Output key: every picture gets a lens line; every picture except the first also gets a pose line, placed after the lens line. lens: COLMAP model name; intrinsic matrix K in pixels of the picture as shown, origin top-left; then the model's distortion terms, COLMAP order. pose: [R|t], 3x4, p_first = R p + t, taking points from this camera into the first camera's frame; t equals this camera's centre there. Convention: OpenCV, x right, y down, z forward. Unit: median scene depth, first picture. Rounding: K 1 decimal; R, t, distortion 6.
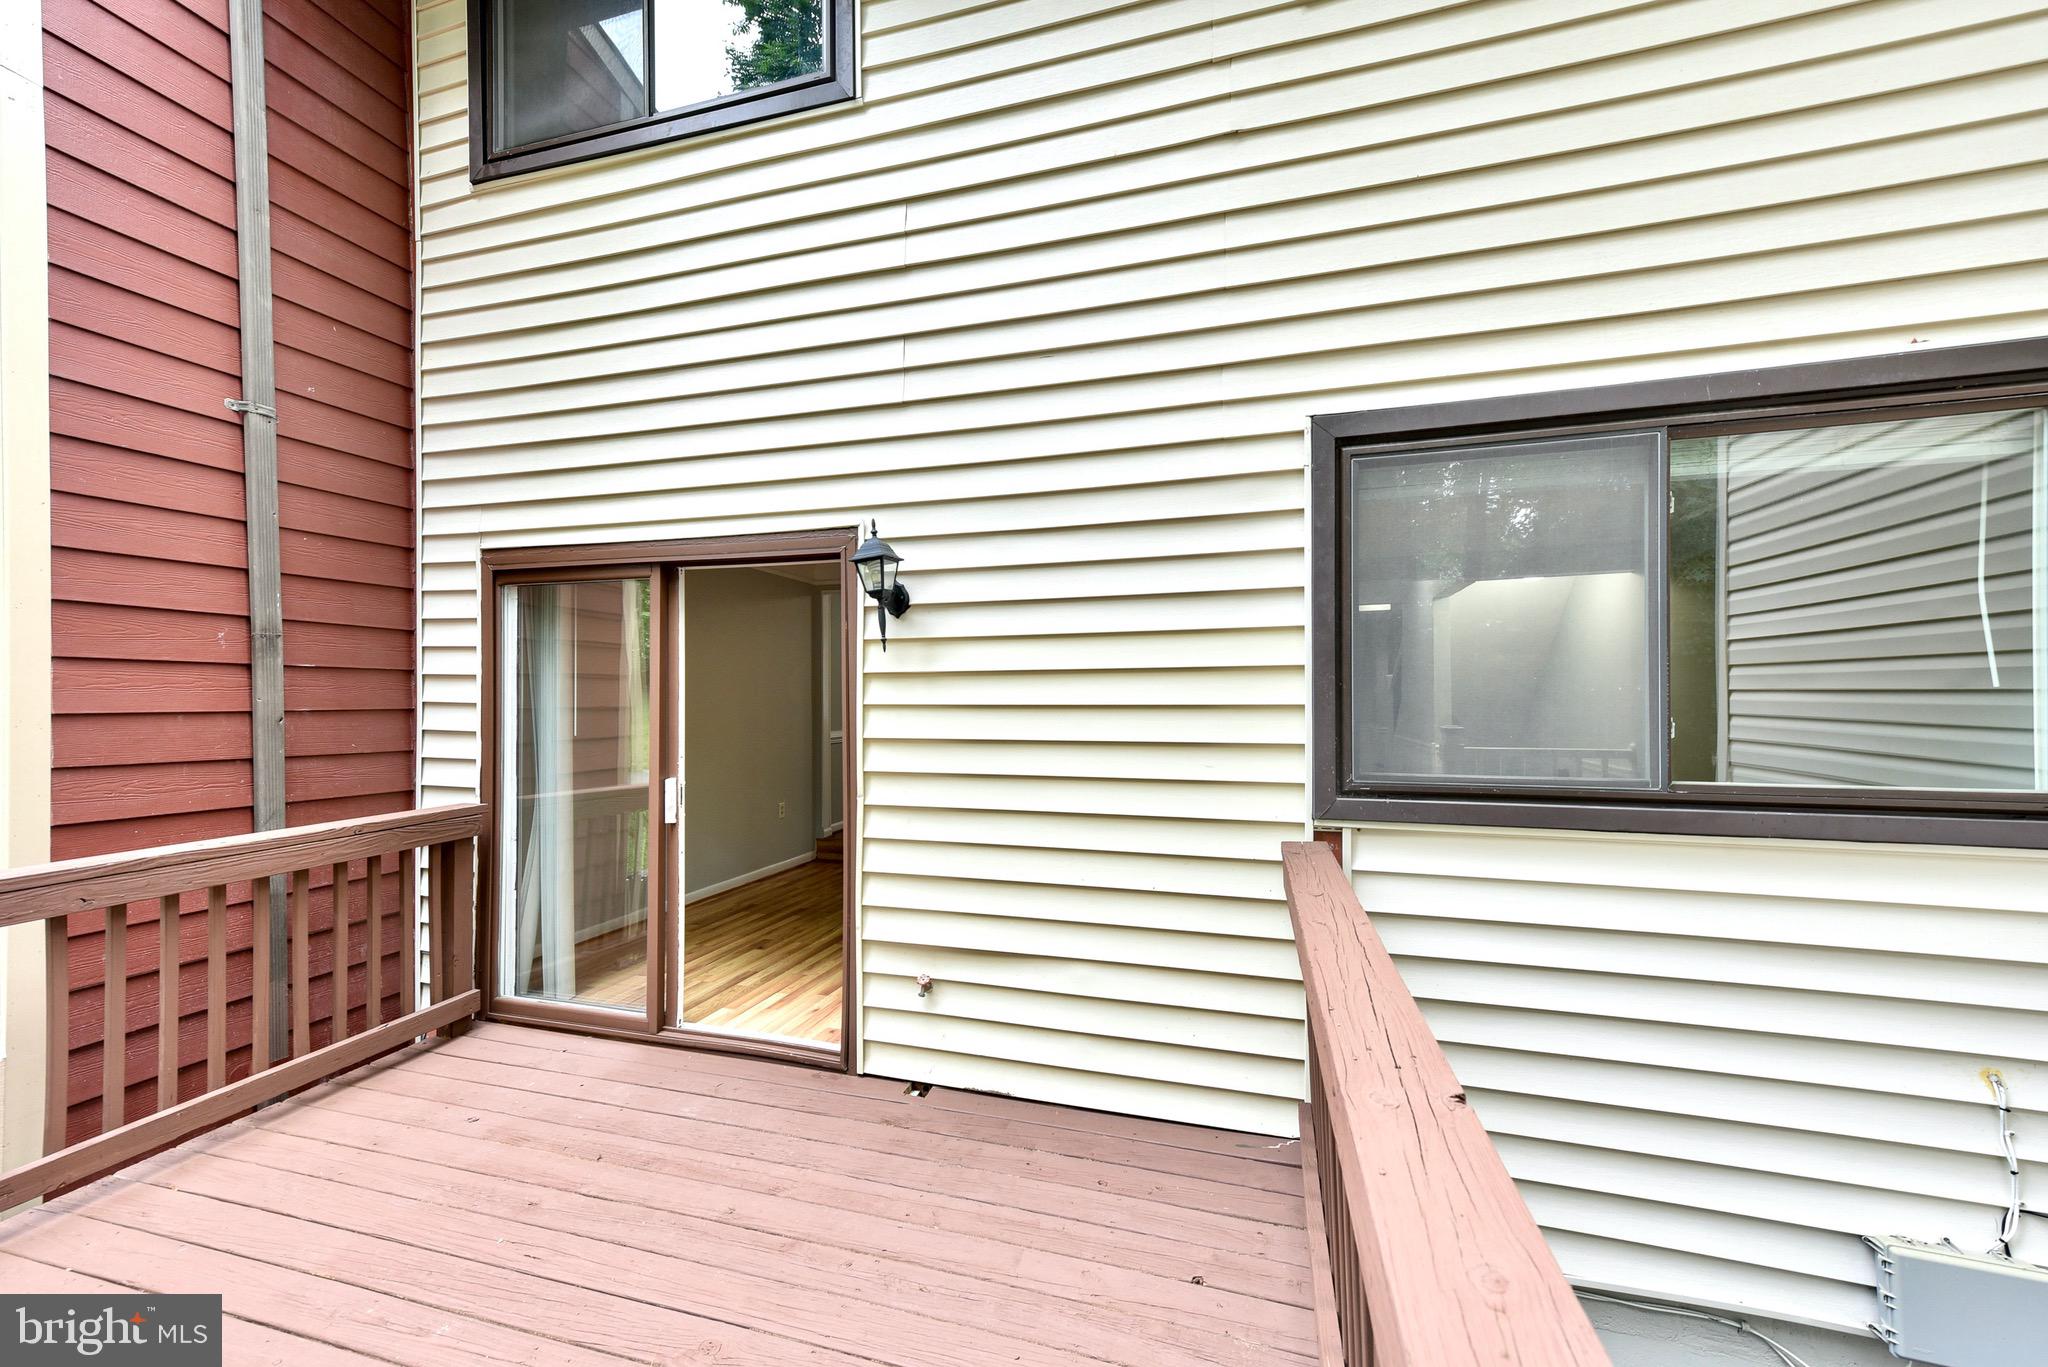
lens RADIAL K [[823.2, 0, 1027.3], [0, 823.2, 690.3], [0, 0, 1]] dist [0.021317, 0.001041]
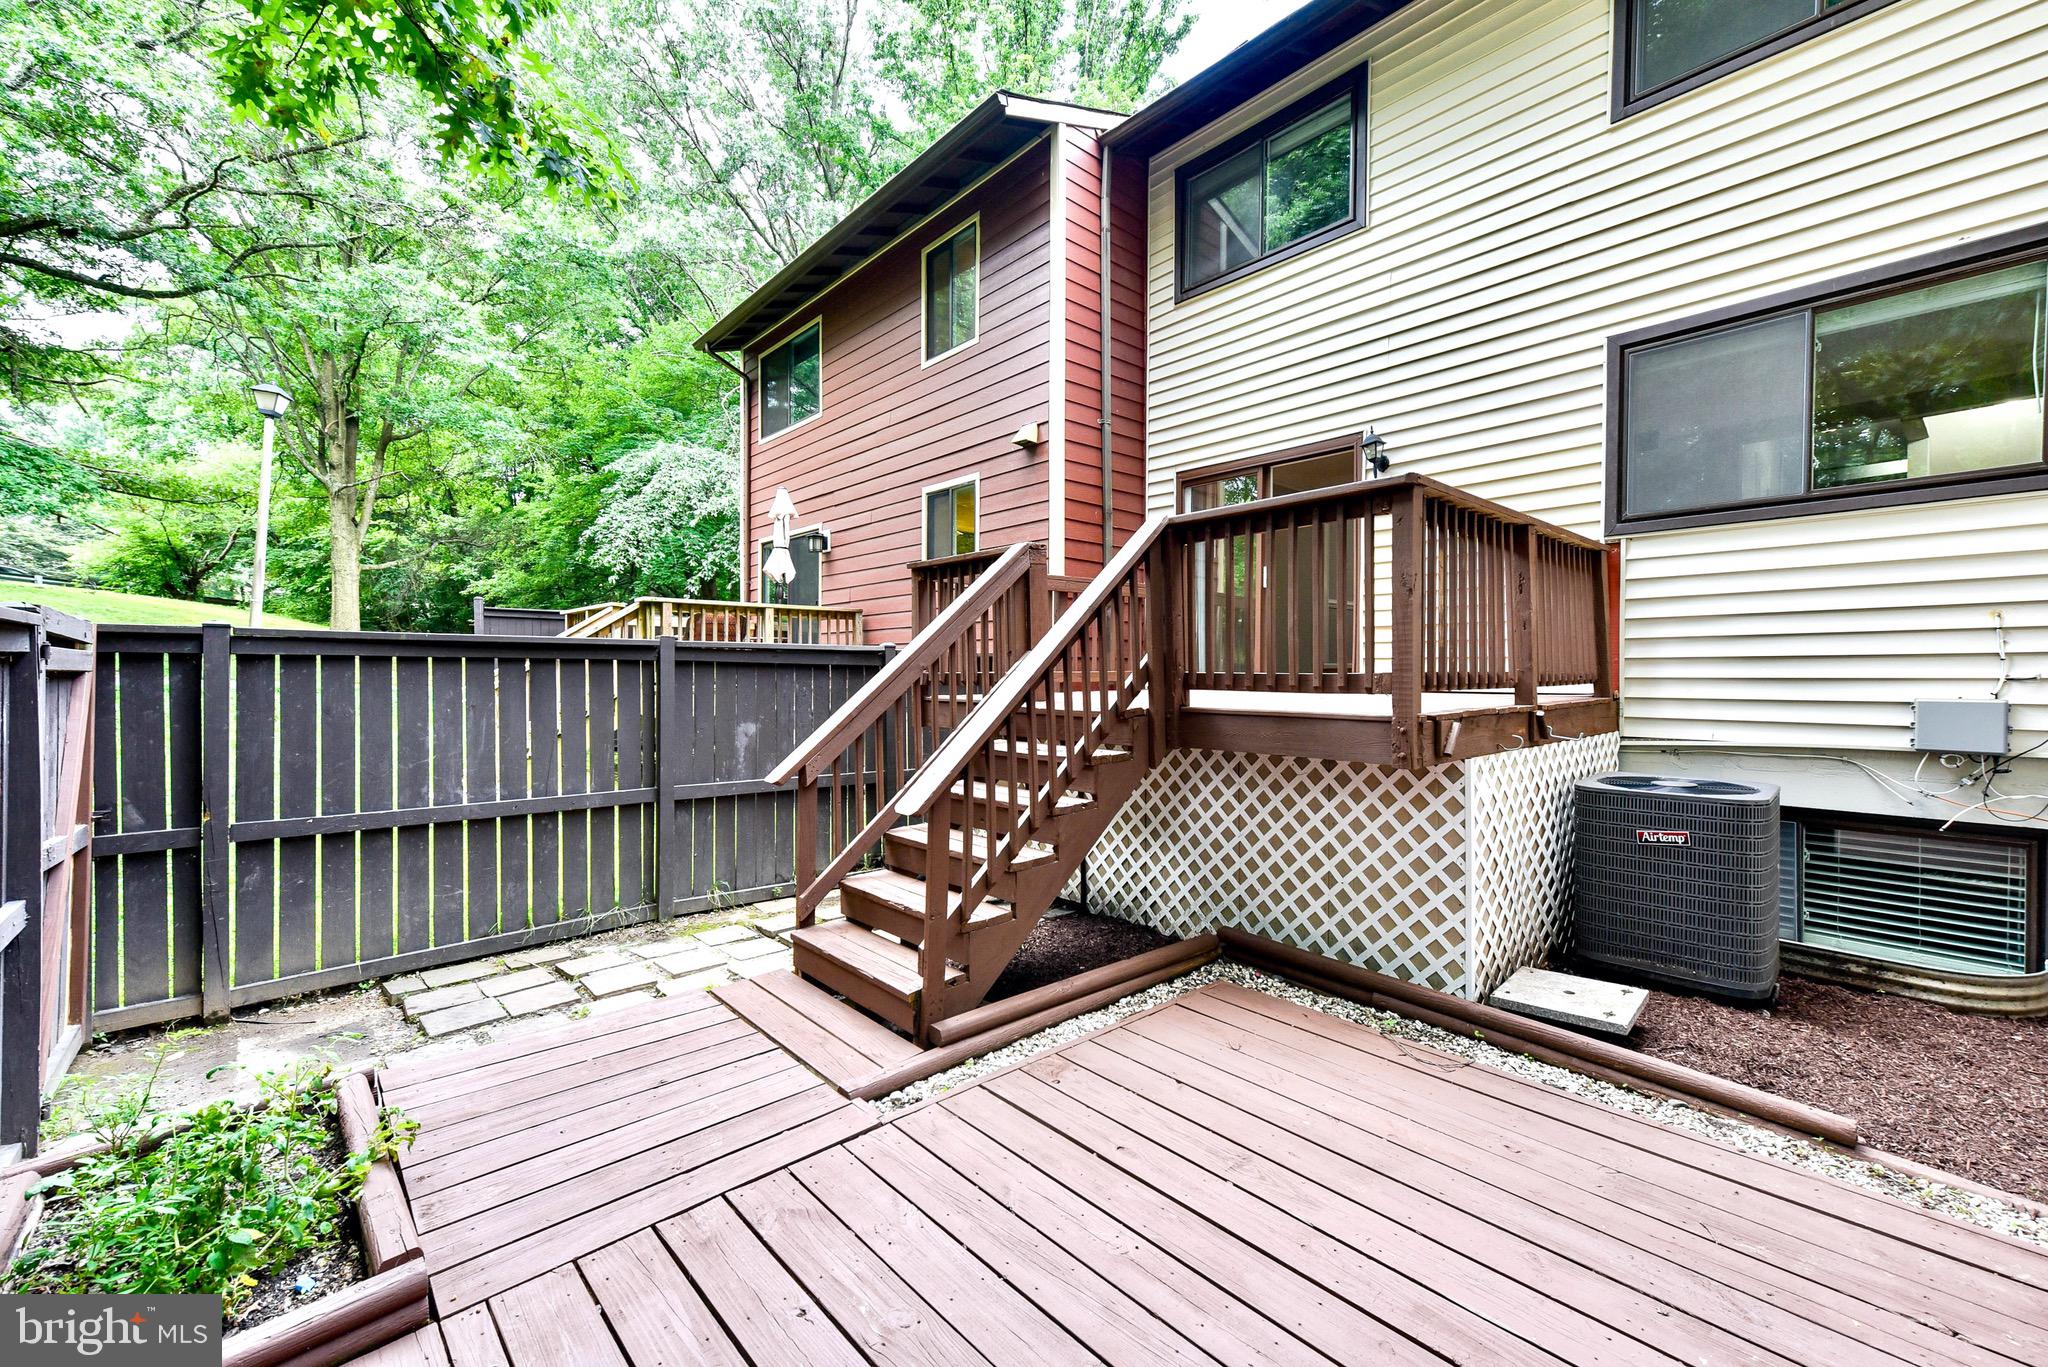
lens RADIAL K [[823.2, 0, 1019.1], [0, 823.2, 677.3], [0, 0, 1]] dist [0.021317, 0.001041]
pose [[0.844094, 0.011453, -0.536073, 0.196280], [0.004354, 0.999592, 0.028213, 0.371778], [0.536178, -0.026149, 0.843700, -1.292452]]
